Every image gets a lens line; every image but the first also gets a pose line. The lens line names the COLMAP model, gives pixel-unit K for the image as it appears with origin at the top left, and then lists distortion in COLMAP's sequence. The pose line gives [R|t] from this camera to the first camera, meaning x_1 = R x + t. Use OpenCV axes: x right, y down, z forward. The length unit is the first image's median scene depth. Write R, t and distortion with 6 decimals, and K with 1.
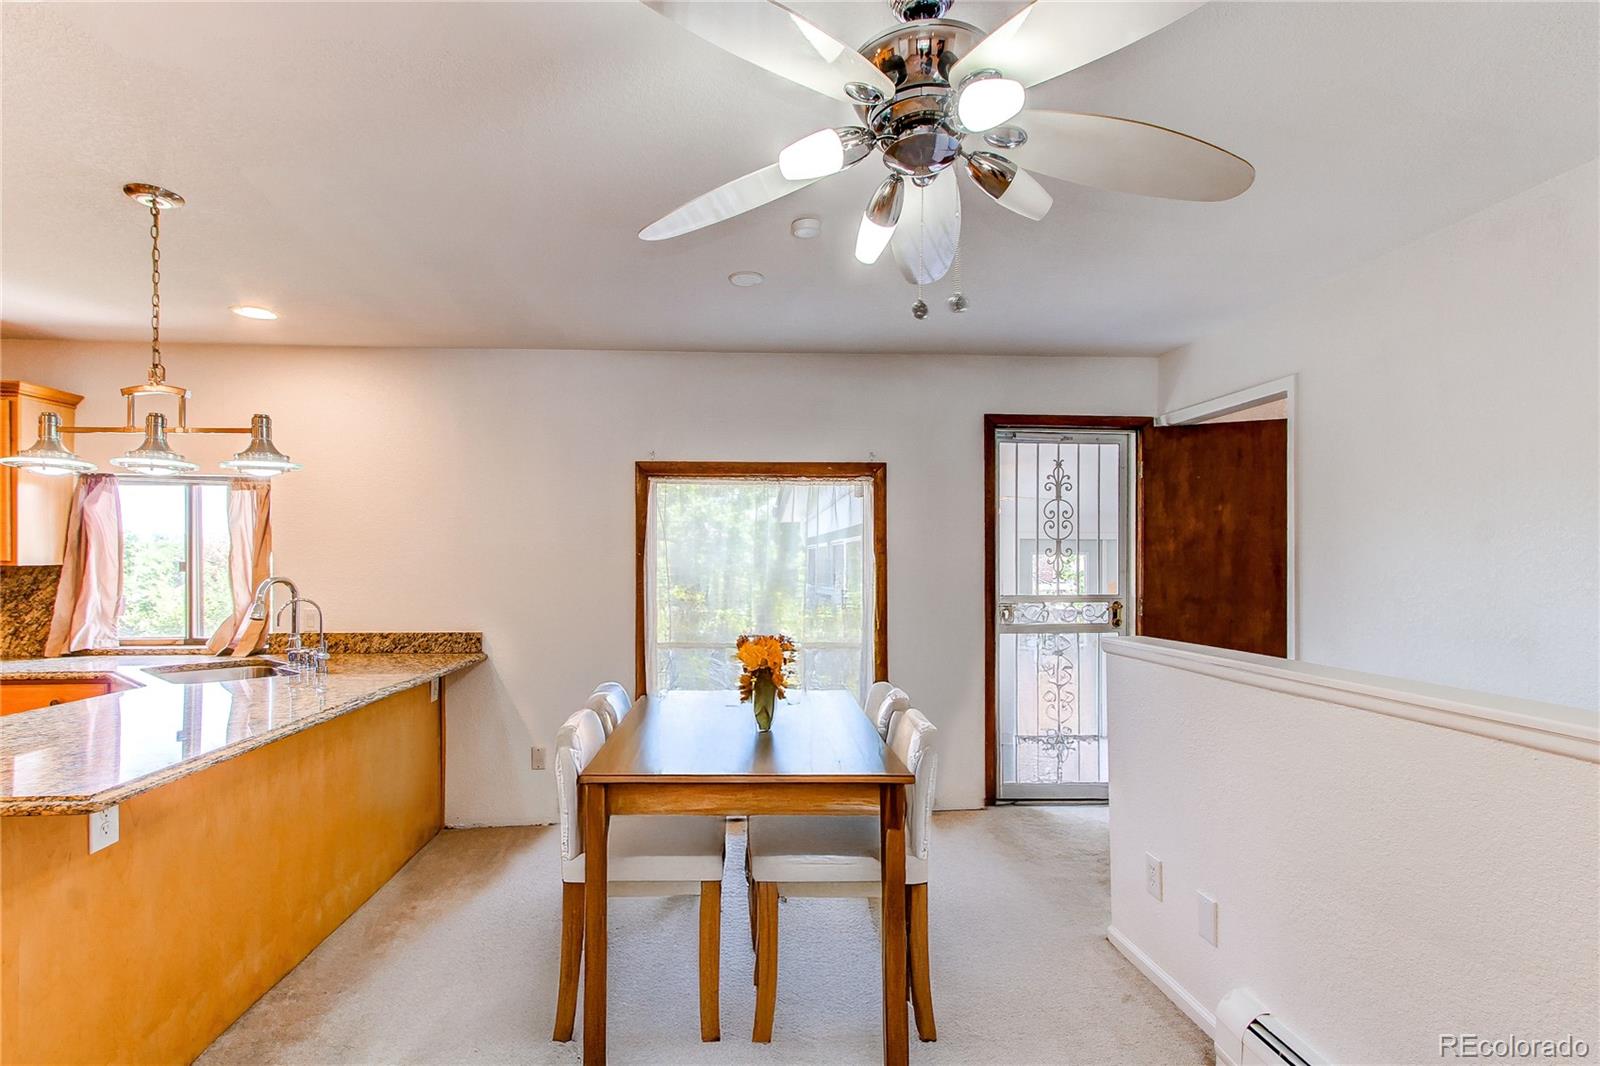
lens RADIAL K [[762.4, 0, 784.5], [0, 762.4, 558.1], [0, 0, 1]] dist [0.000195, 0.002026]
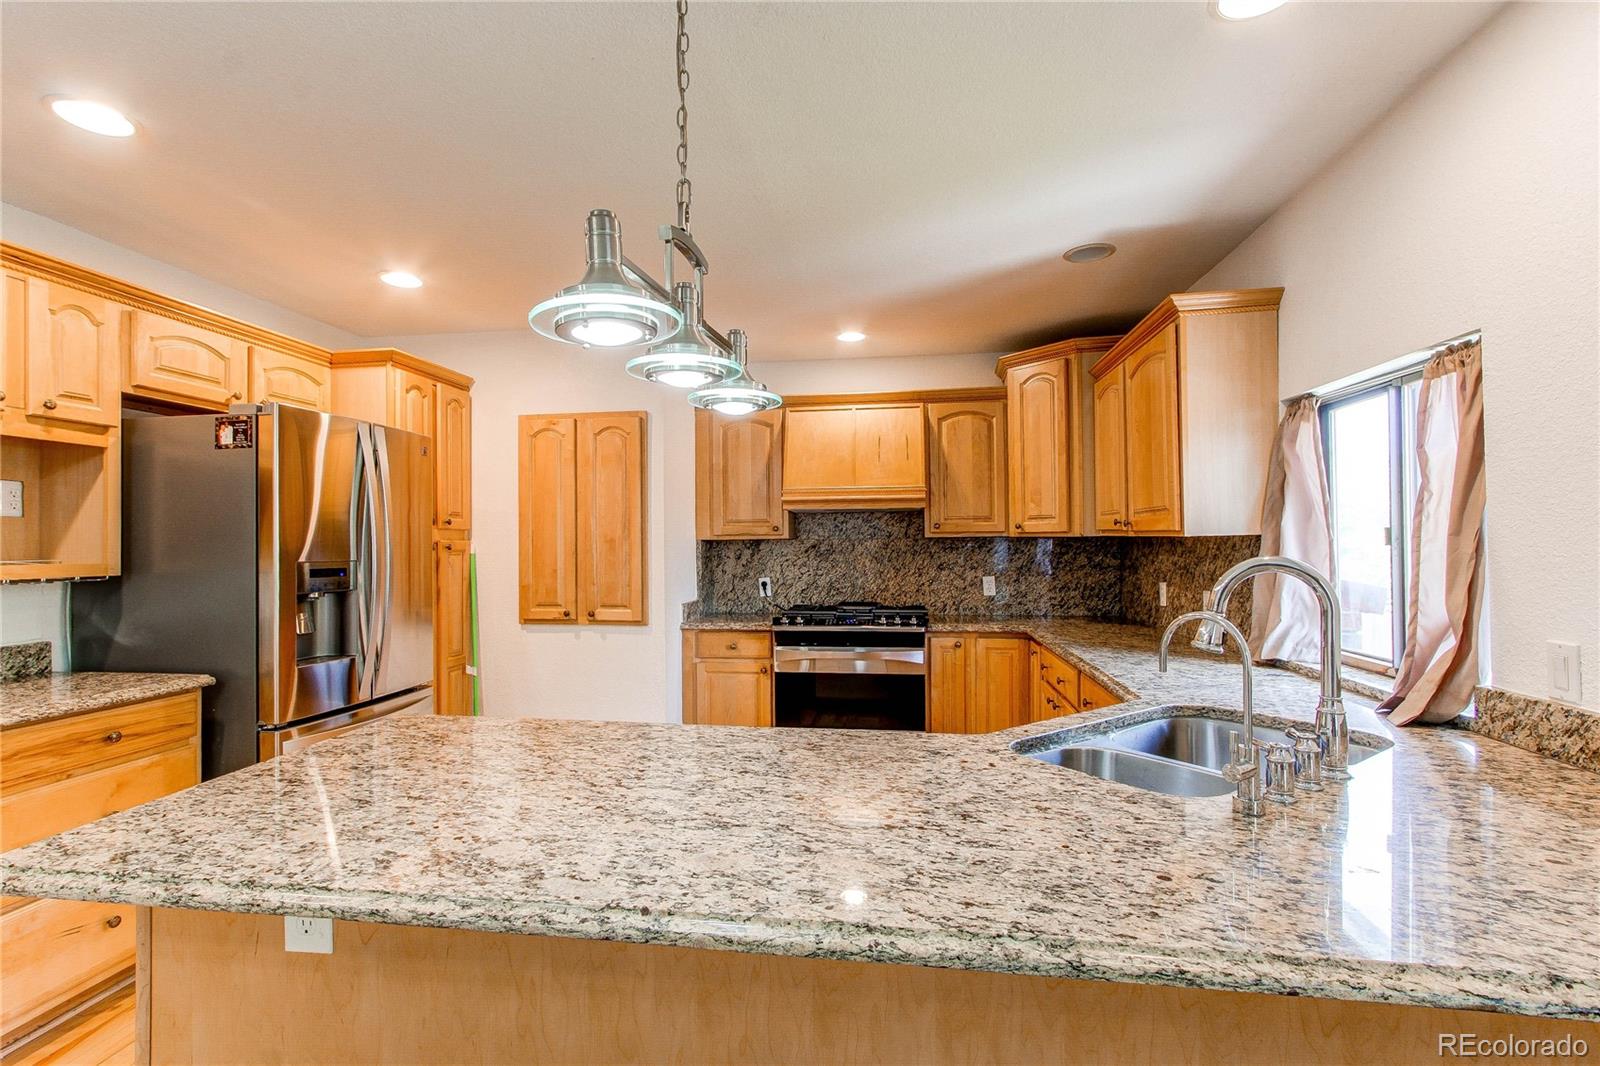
lens RADIAL K [[762.4, 0, 775.2], [0, 762.4, 550.5], [0, 0, 1]] dist [0.000195, 0.002026]
pose [[-0.246600, 0.010740, -0.969058, -0.152467], [0.016705, 0.999837, 0.006830, 0.010958], [0.968973, -0.014504, -0.246739, 0.741621]]
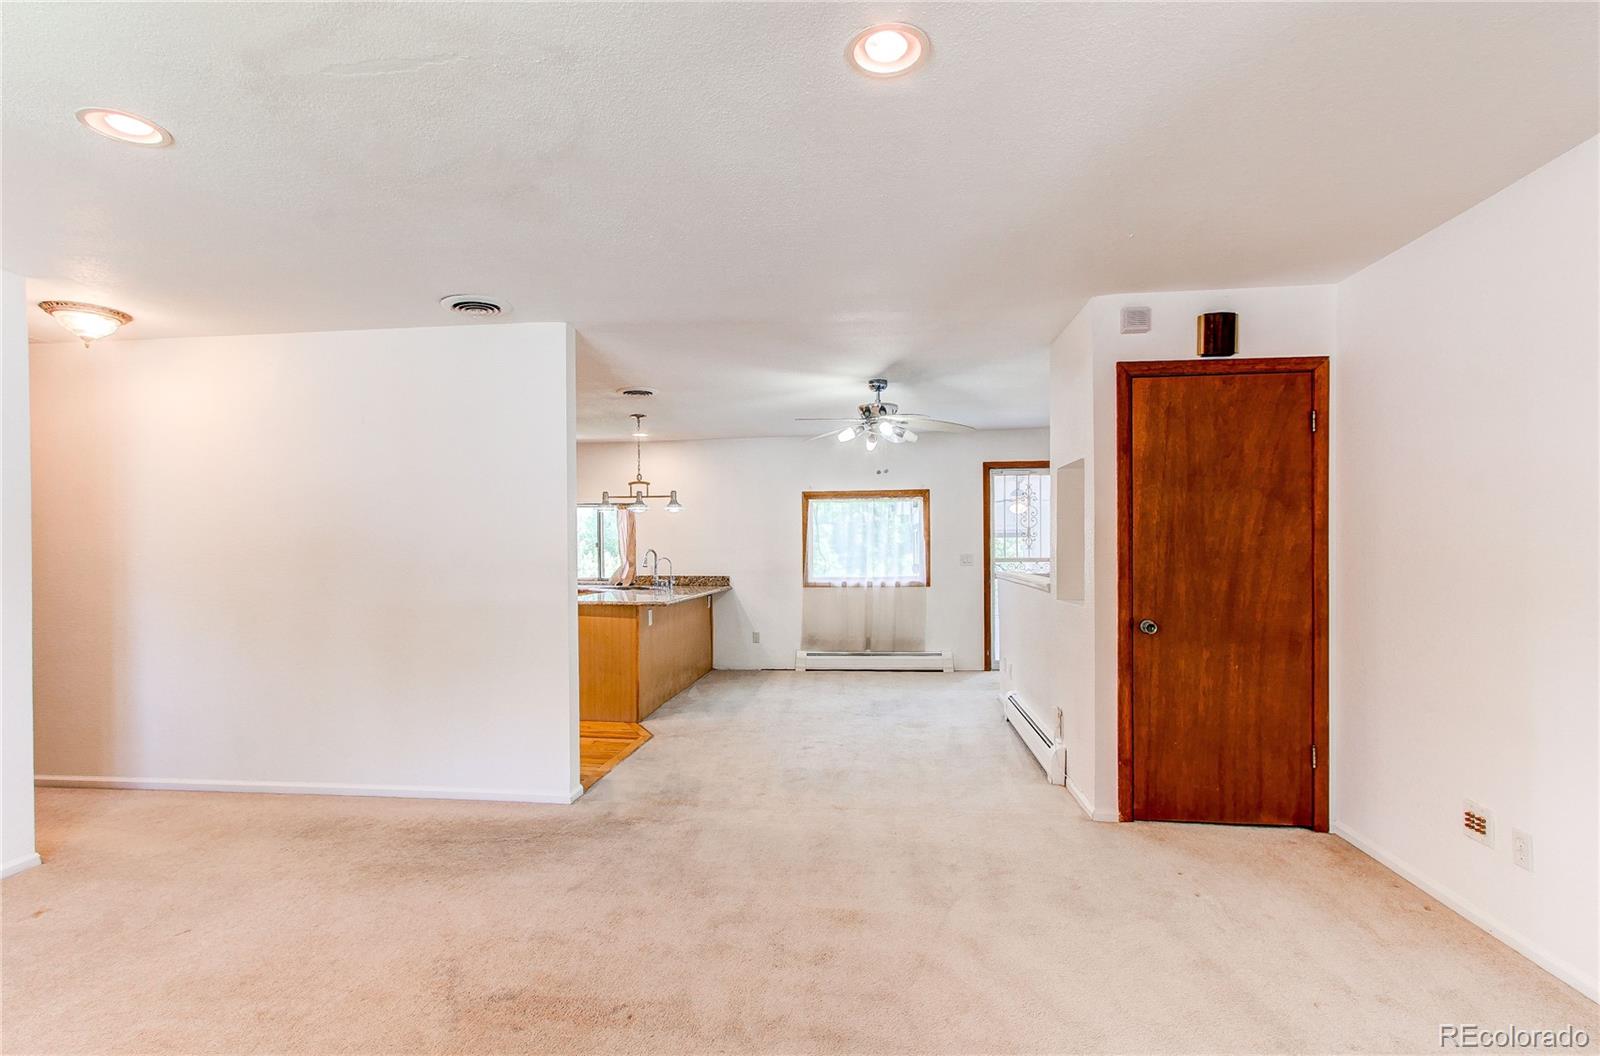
lens RADIAL K [[787.1, 0, 801.0], [0, 787.1, 537.9], [0, 0, 1]] dist [-0.001785, -0.000062]
pose [[0.978224, -0.007711, -0.207410, 0.251633], [0.006969, 0.999966, -0.004311, 0.004559], [0.207436, 0.002771, 0.978245, -1.117451]]
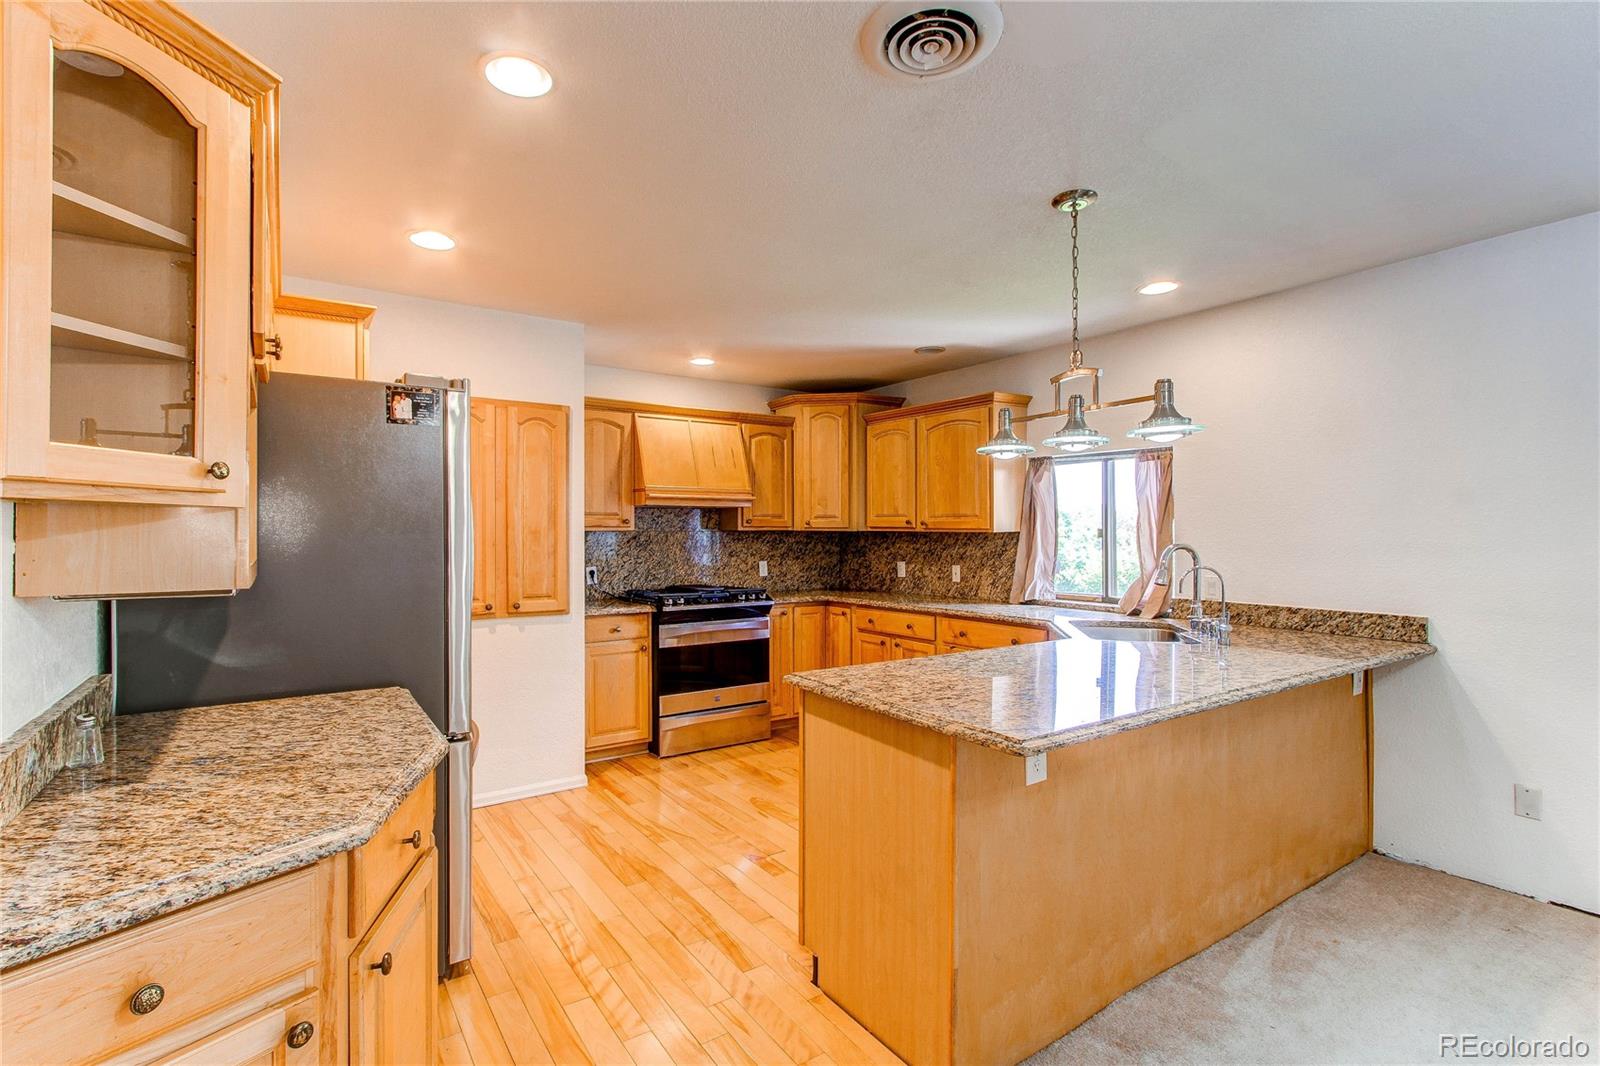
lens RADIAL K [[762.4, 0, 777.8], [0, 762.4, 535.0], [0, 0, 1]] dist [0.000195, 0.002026]
pose [[0.478694, 0.002717, -0.877978, -0.033401], [0.009829, 0.999916, 0.008454, 0.000007], [0.877927, -0.012676, 0.478627, 0.050571]]
